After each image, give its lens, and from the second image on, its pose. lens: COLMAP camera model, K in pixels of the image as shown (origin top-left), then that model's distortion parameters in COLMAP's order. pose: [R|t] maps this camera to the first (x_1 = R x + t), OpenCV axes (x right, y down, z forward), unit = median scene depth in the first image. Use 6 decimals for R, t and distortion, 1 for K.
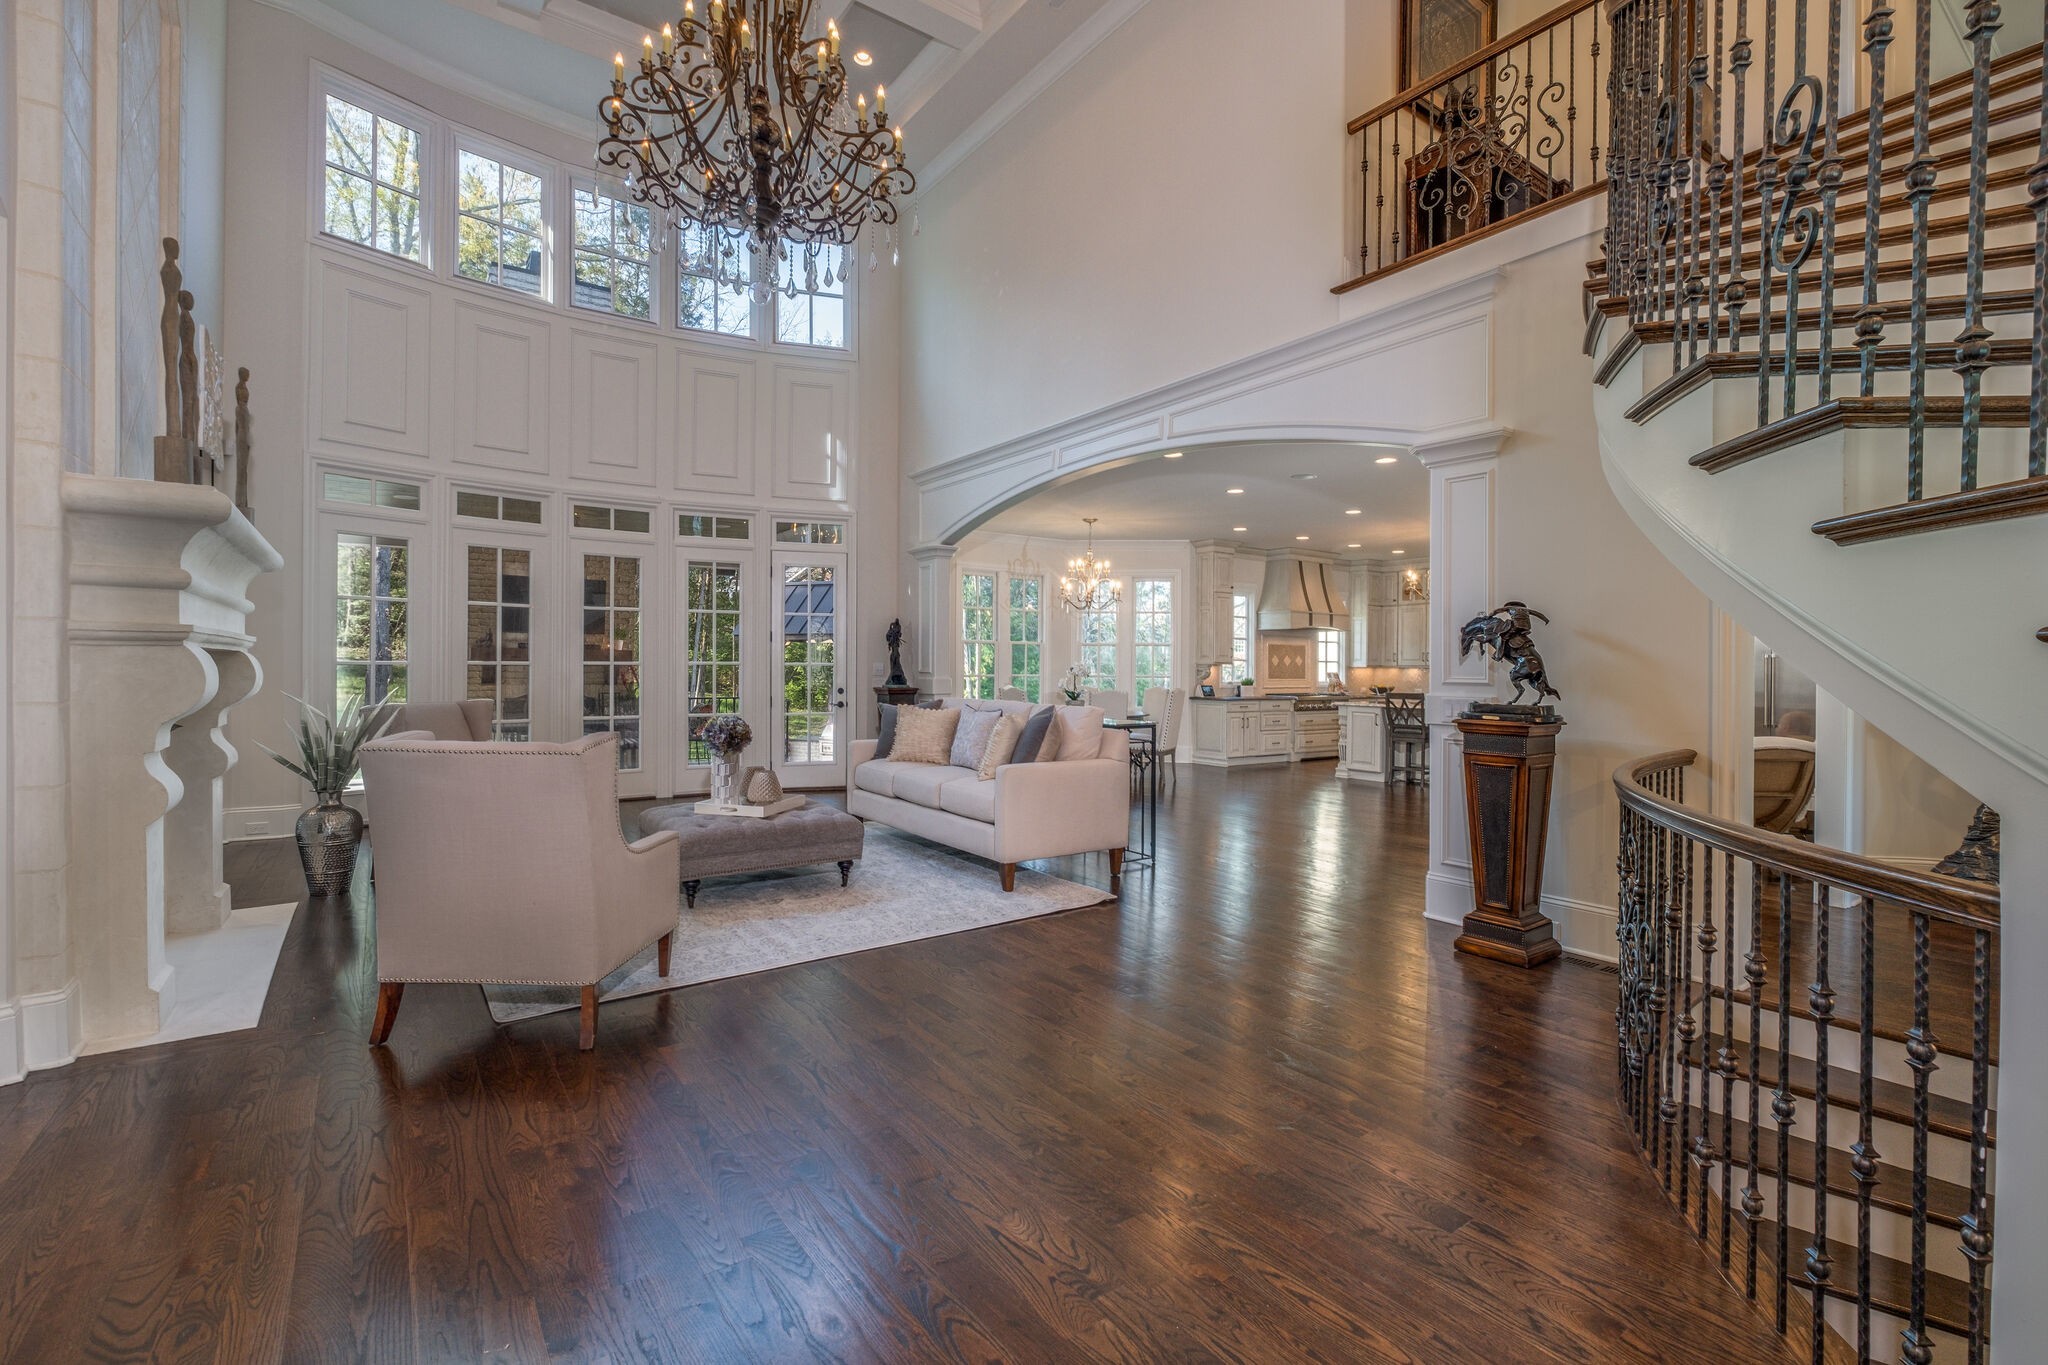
lens RADIAL K [[886.9, 0, 1021.1], [0, 886.9, 667.7], [0, 0, 1]] dist [-0.000961, -0.000211]
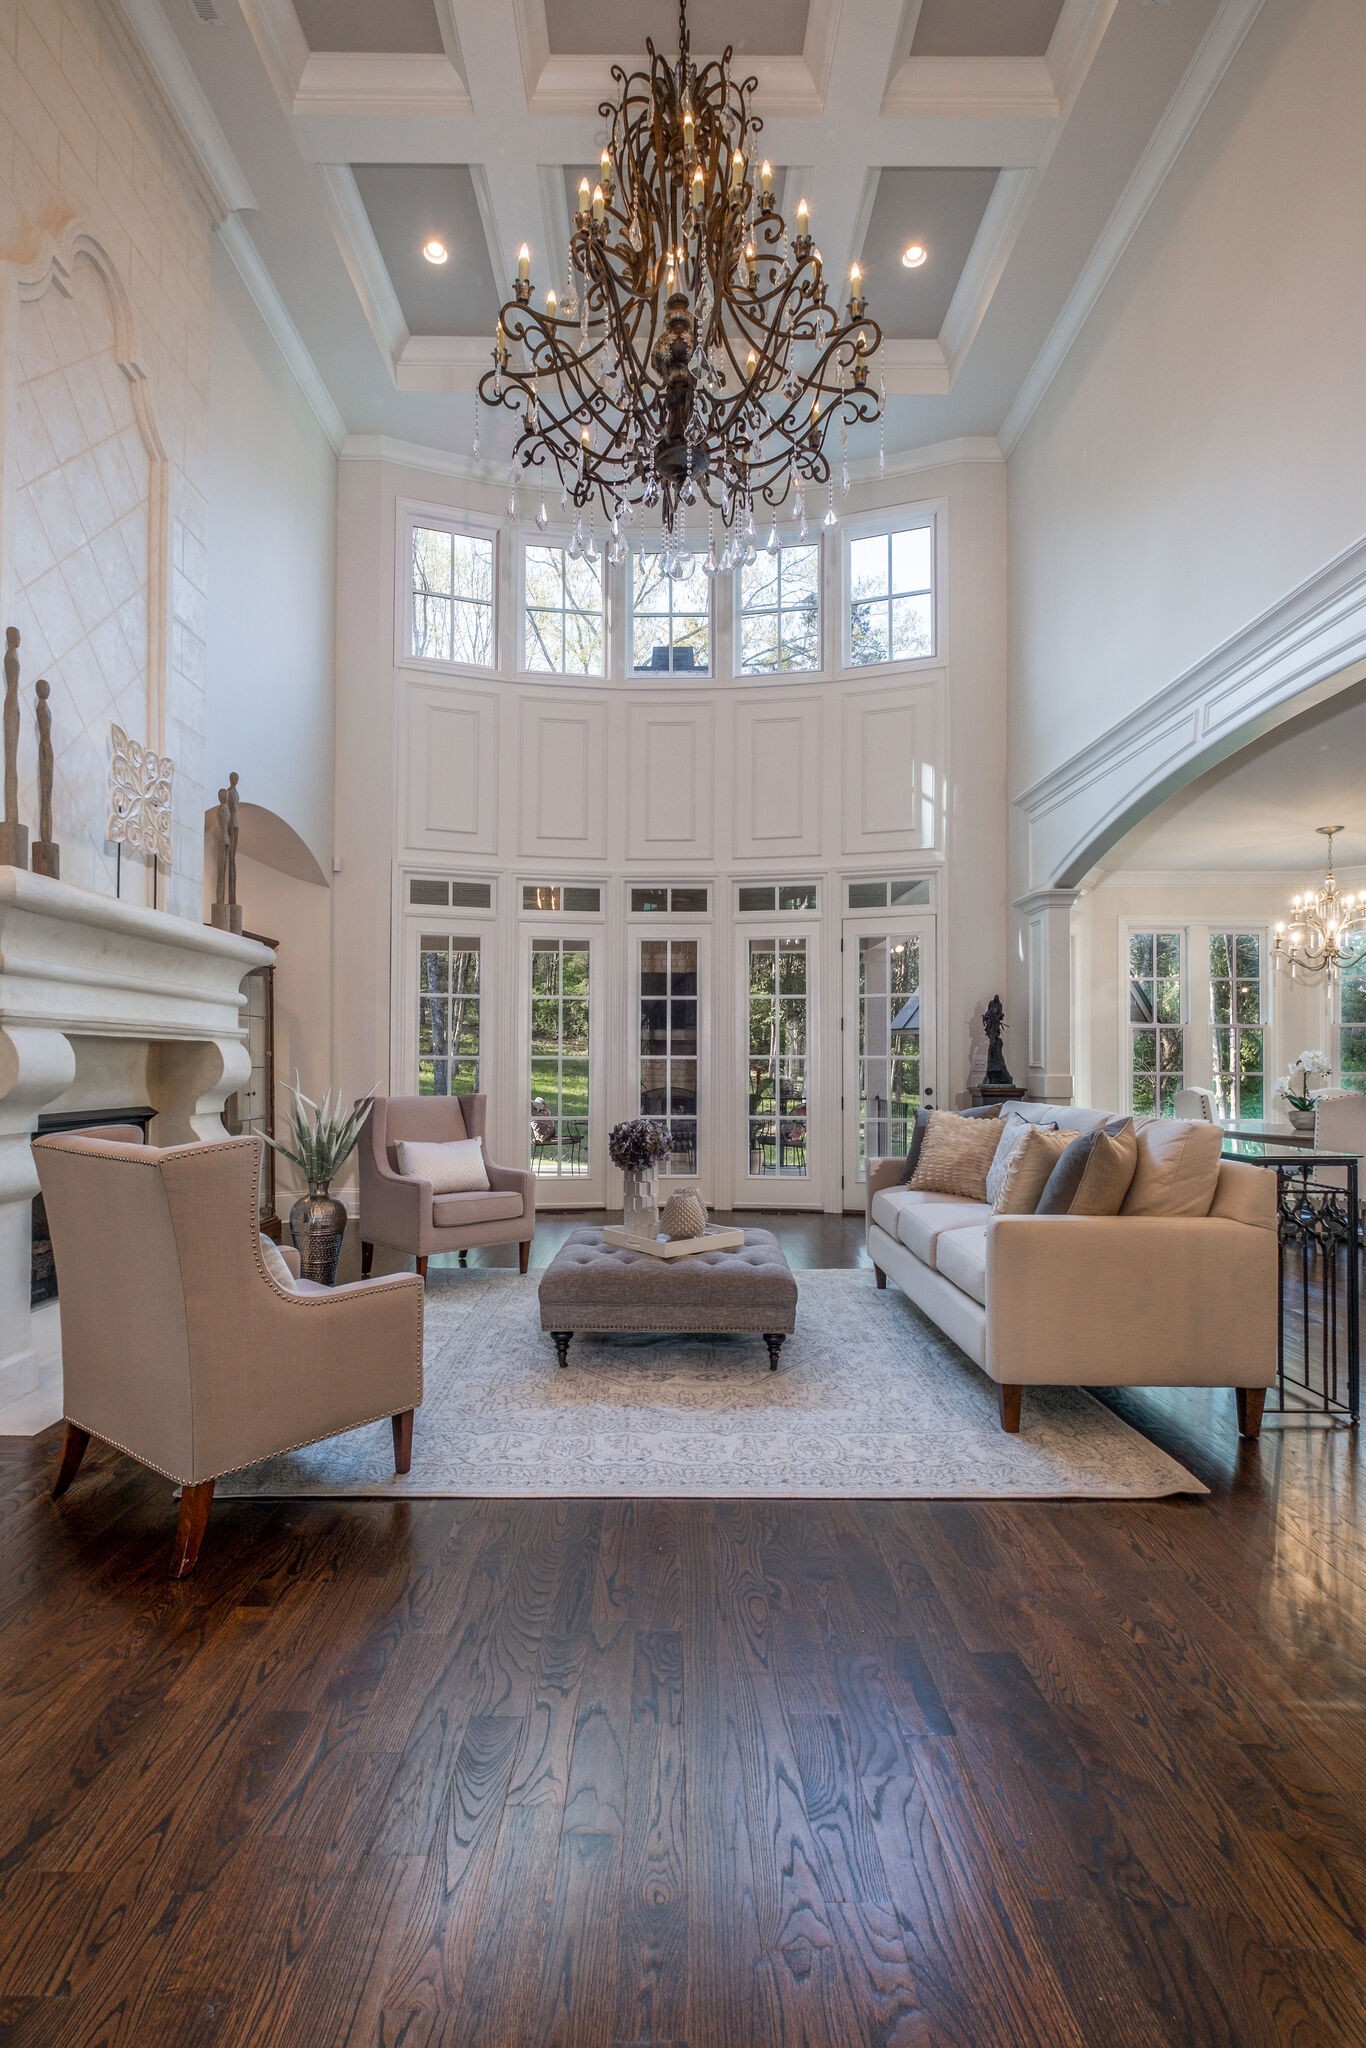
lens RADIAL K [[932.7, 0, 680.5], [0, 932.7, 1056.2], [0, 0, 1]] dist [0.001037, -0.000261]
pose [[0.814733, -0.008539, -0.579773, 0.107850], [0.001826, 0.999924, -0.012162, 0.005587], [0.579833, 0.008850, 0.814687, 0.227908]]
